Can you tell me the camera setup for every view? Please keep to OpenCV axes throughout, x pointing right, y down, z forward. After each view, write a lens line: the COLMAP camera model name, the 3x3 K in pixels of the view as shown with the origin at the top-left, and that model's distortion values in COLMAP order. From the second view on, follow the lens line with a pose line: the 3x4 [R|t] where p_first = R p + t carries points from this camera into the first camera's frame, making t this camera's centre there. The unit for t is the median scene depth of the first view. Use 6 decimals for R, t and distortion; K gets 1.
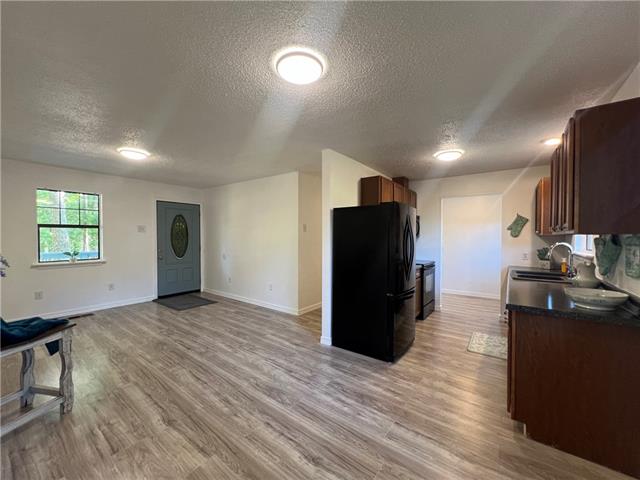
lens RADIAL K [[257.4, 0, 319.0], [0, 257.4, 239.5], [0, 0, 1]] dist [-0.000221, -0.000241]
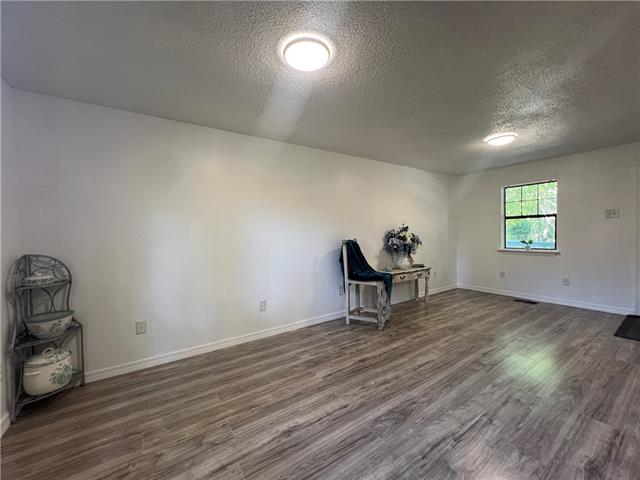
lens RADIAL K [[257.4, 0, 319.0], [0, 257.4, 239.5], [0, 0, 1]] dist [-0.000221, -0.000241]
pose [[-0.324910, 0.027643, -0.945341, 0.452834], [0.005847, 0.999612, 0.027220, 0.012751], [0.945727, 0.003316, -0.324946, 0.709585]]
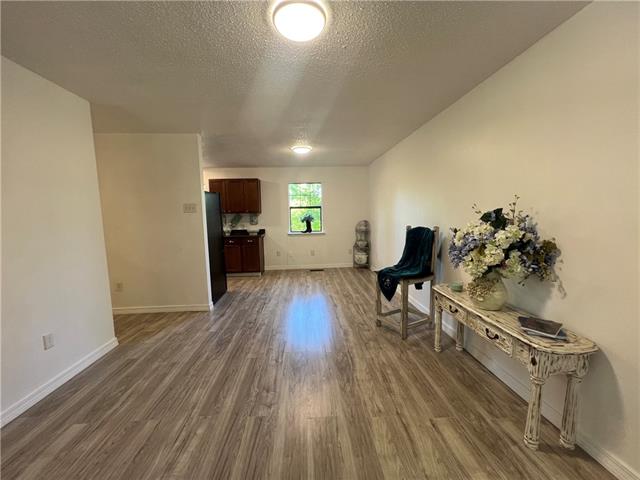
lens RADIAL K [[256.0, 0, 318.7], [0, 256.0, 242.2], [0, 0, 1]] dist [0.000217, 0.000023]
pose [[-0.648500, -0.081063, 0.756886, -1.148360], [0.024339, 0.991597, 0.127055, -0.024930], [-0.760825, 0.100816, -0.641078, 1.356246]]
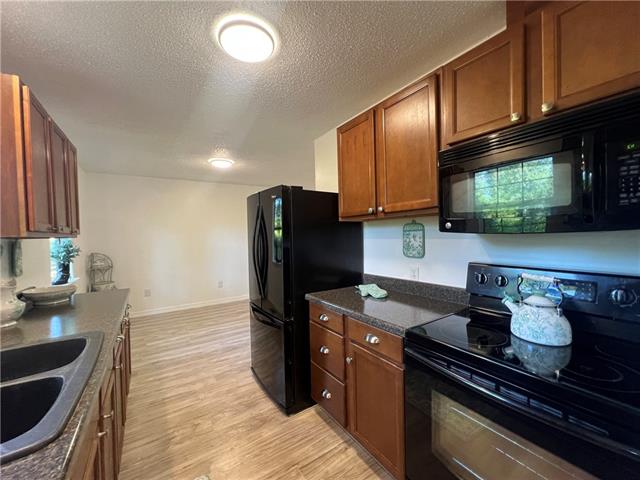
lens RADIAL K [[257.4, 0, 319.0], [0, 257.4, 239.5], [0, 0, 1]] dist [-0.000221, -0.000241]
pose [[-0.332202, 0.020011, -0.942996, 0.924037], [0.011293, 0.999788, 0.017238, -0.013043], [0.943141, -0.004923, -0.332357, 1.320449]]
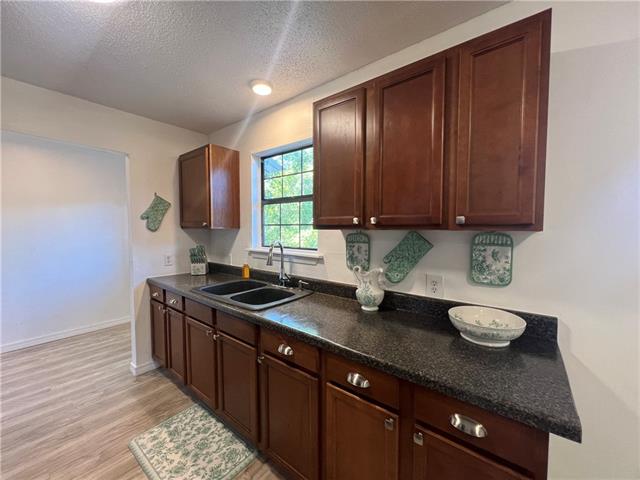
lens RADIAL K [[257.4, 0, 319.0], [0, 257.4, 239.5], [0, 0, 1]] dist [-0.000221, -0.000241]
pose [[0.035352, -0.055630, 0.997825, 0.204937], [0.017477, 0.998331, 0.055039, -0.020622], [-0.999222, 0.015494, 0.036266, 0.738047]]
